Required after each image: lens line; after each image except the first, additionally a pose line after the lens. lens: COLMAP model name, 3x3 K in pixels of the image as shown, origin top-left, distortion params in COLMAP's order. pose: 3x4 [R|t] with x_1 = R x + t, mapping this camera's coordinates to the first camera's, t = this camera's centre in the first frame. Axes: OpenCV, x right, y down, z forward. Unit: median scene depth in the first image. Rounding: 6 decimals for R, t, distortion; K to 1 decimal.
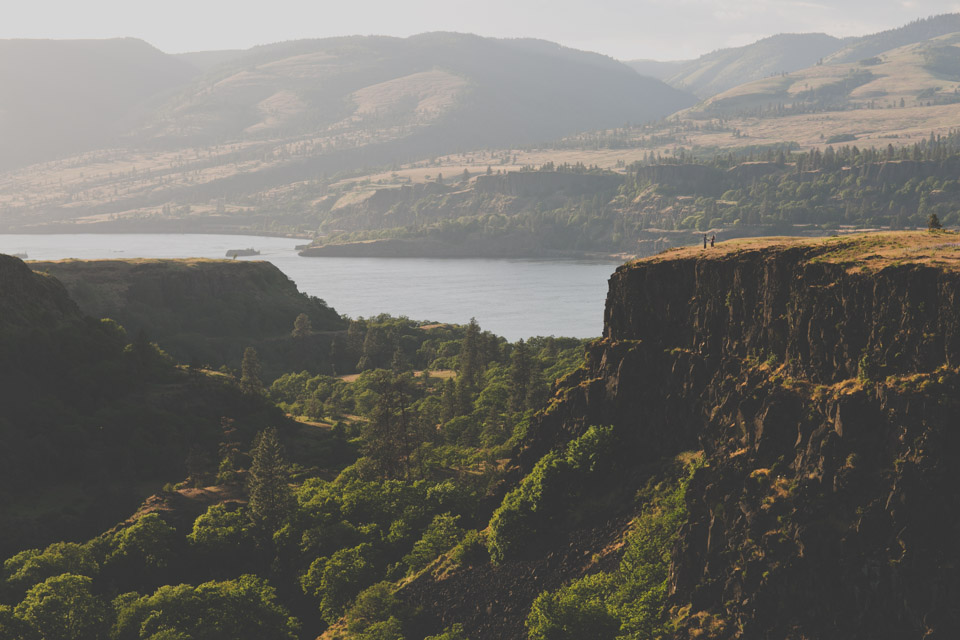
lens RADIAL K [[2291.5, 0, 480.2], [0, 2291.5, 321.6], [0, 0, 1]] dist [-0.090618, 0.000000]
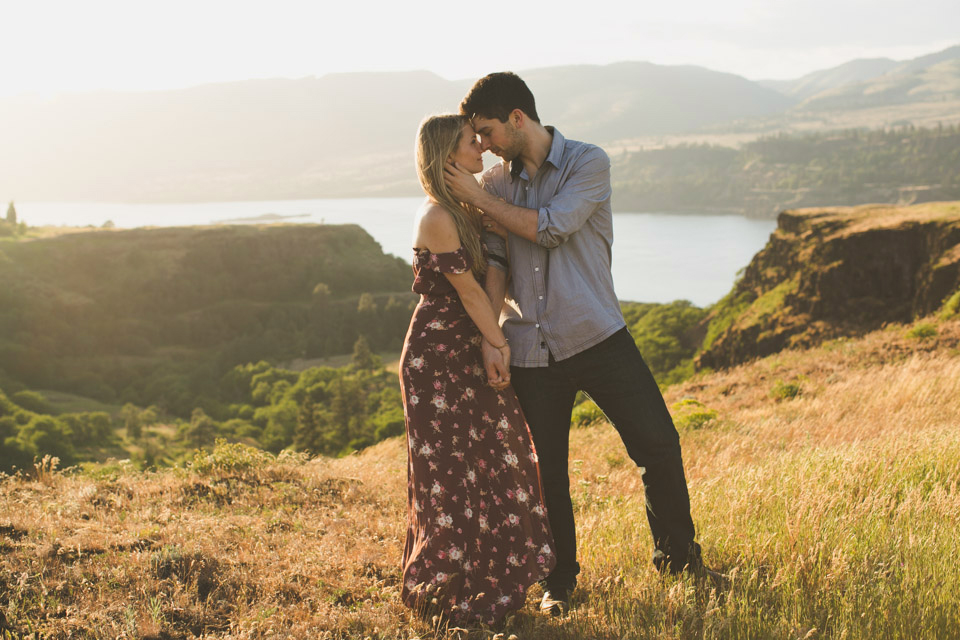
lens RADIAL K [[1422.6, 0, 470.9], [0, 1422.6, 327.1], [0, 0, 1]] dist [-0.109382, 0.000000]
pose [[0.990563, -0.003046, -0.137023, 0.018881], [0.010413, 0.998536, 0.053083, -0.004874], [0.136661, -0.054009, 0.989144, 0.132454]]
